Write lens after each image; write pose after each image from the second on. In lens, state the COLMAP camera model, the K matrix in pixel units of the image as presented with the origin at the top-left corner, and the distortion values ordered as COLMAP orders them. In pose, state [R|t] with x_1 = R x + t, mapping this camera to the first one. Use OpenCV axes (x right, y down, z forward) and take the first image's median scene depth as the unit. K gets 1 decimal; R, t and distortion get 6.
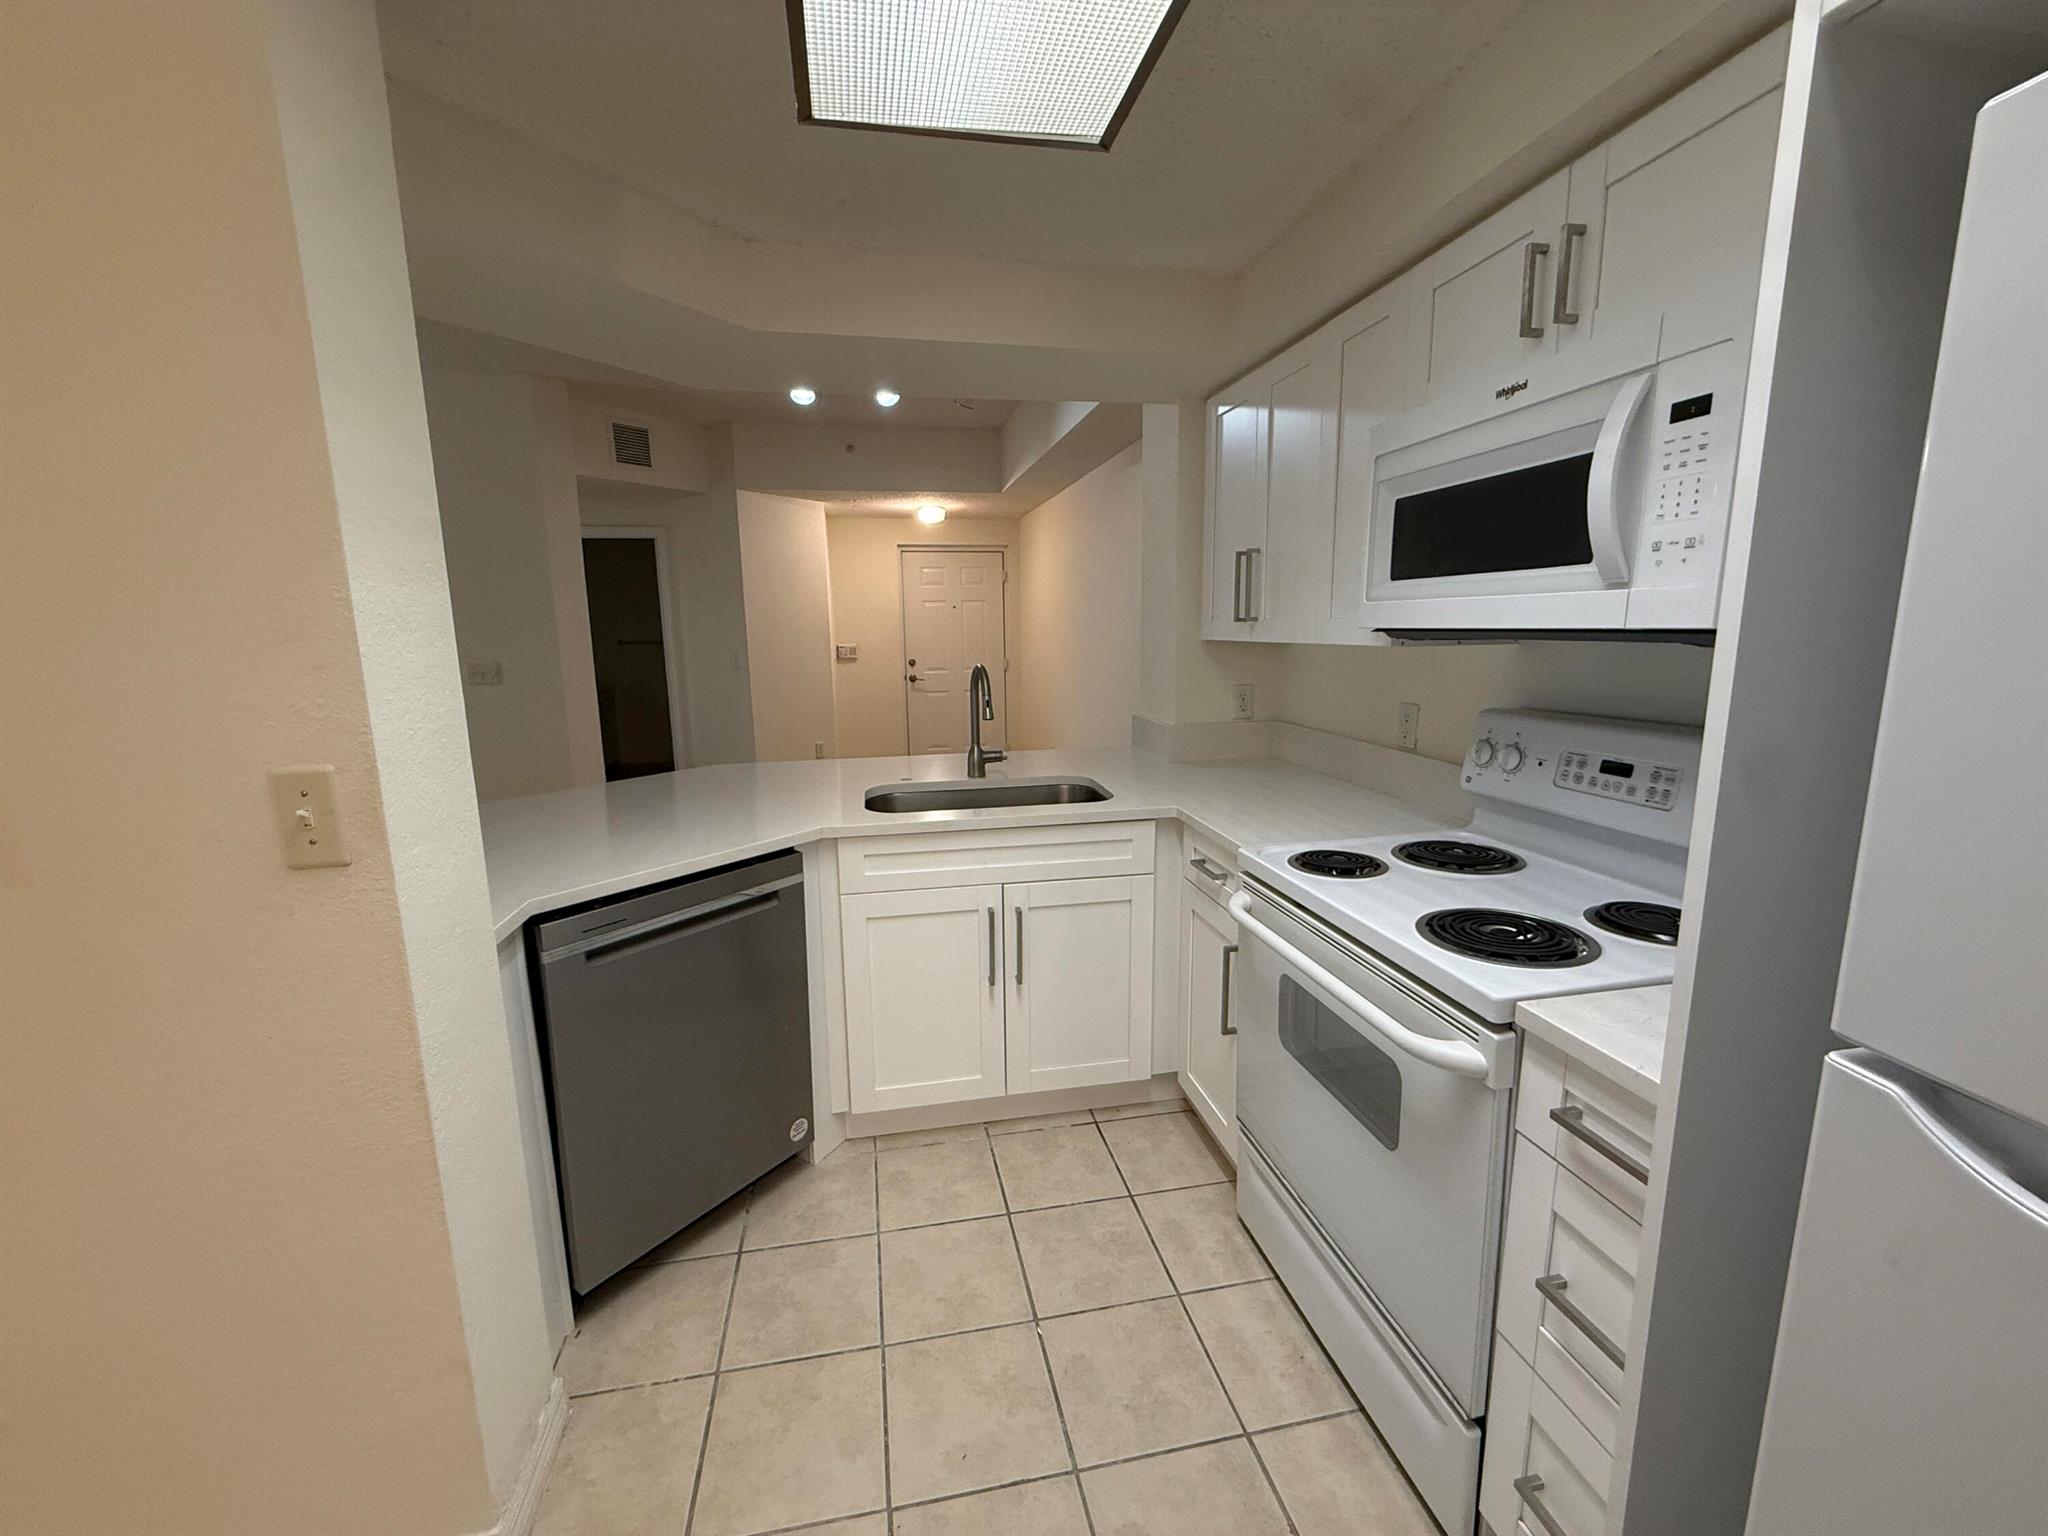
lens RADIAL K [[817.1, 0, 1017.7], [0, 817.1, 765.3], [0, 0, 1]] dist [-0.000802, -0.000112]
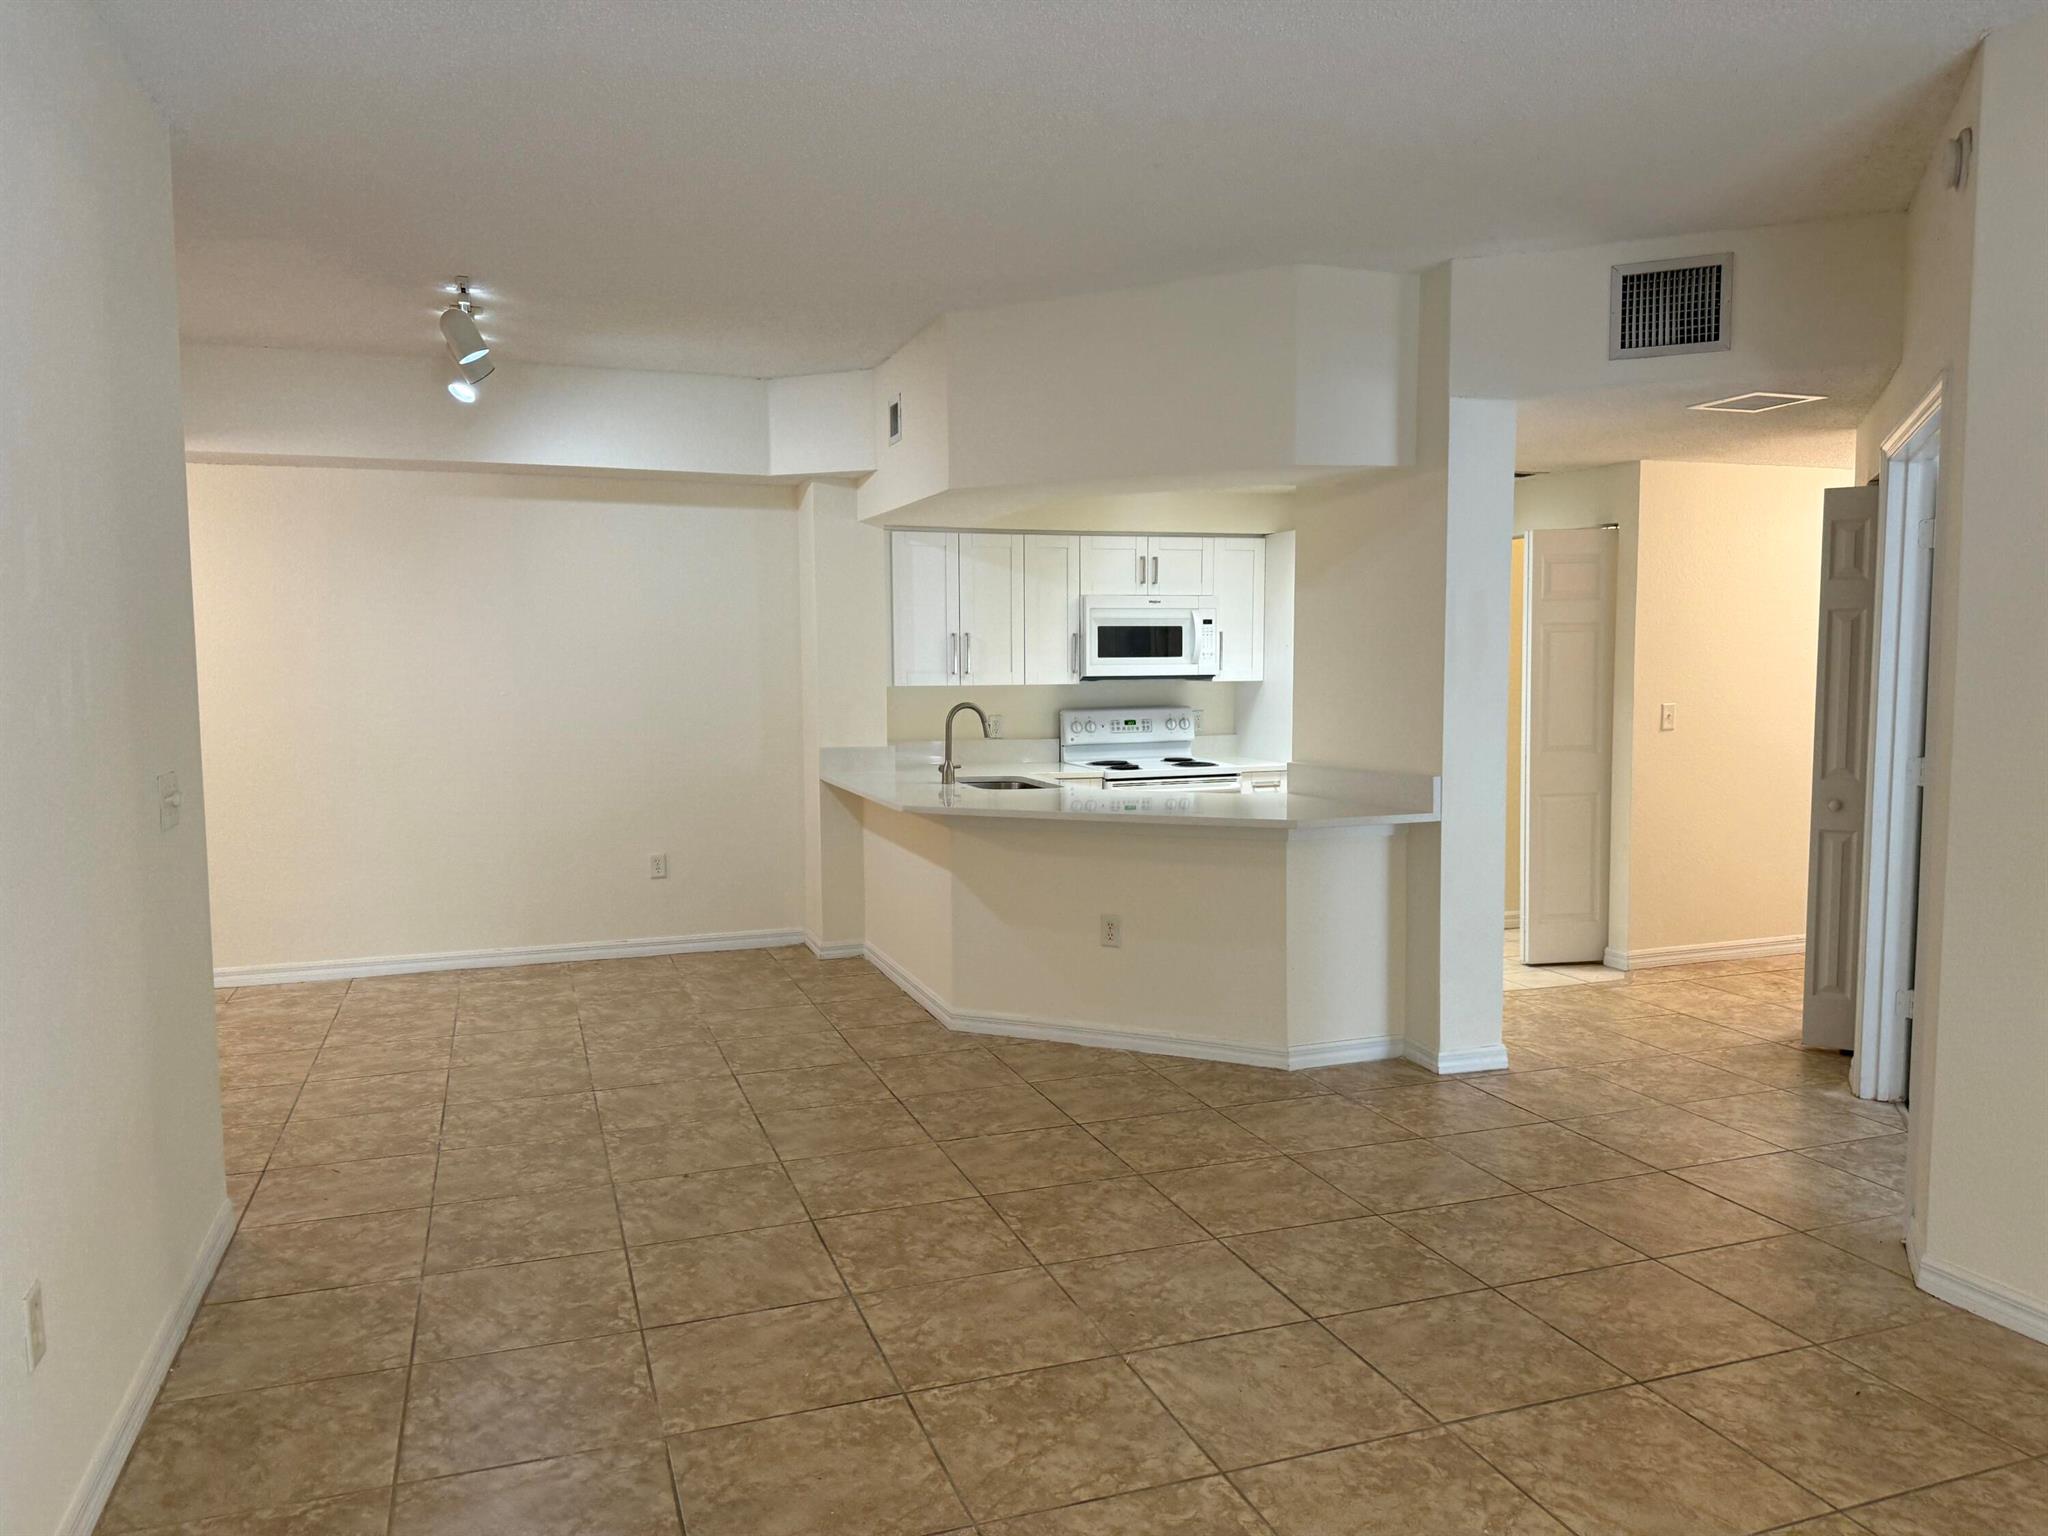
lens RADIAL K [[1418.9, 0, 1024.0], [0, 1418.9, 768.0], [0, 0, 1]] dist [0.096121, -0.150674]
pose [[-0.154665, -0.064818, 0.985838, -3.655835], [0.176417, 0.979996, 0.092111, -0.319688], [-0.972088, 0.188165, -0.140137, 1.807349]]
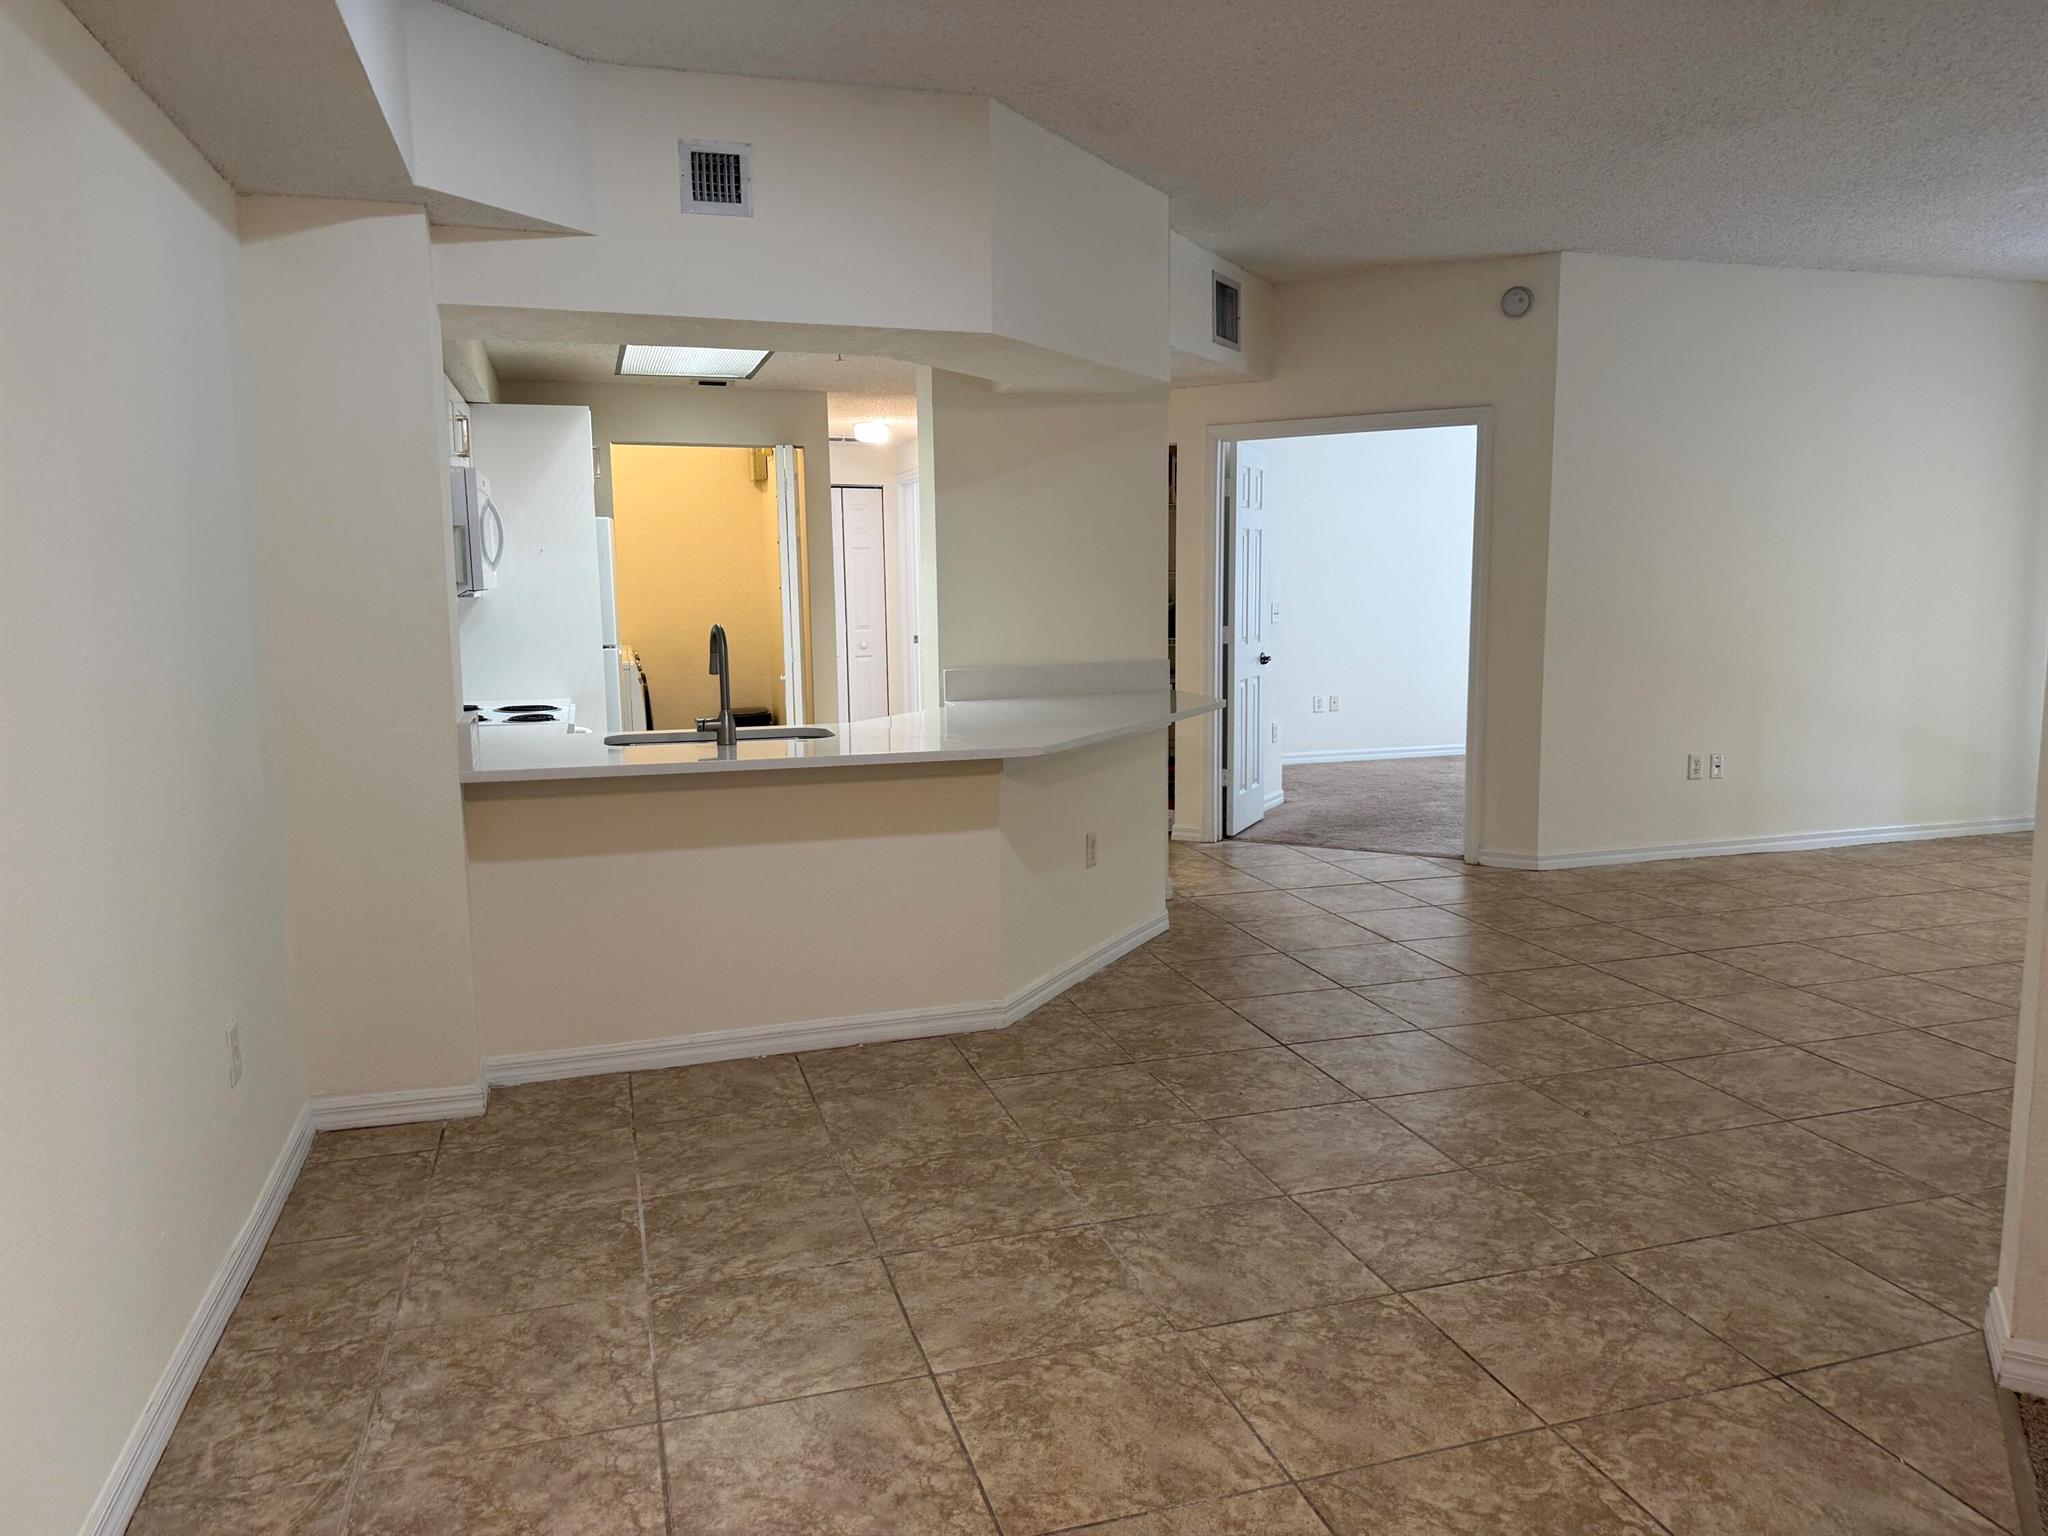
lens RADIAL K [[1418.9, 0, 1024.0], [0, 1418.9, 768.0], [0, 0, 1]] dist [0.096121, -0.150674]
pose [[-0.994569, 0.035834, -0.097717, -0.339835], [0.004510, 0.952818, 0.303508, -0.687804], [0.103982, 0.301418, -0.947805, 3.893155]]
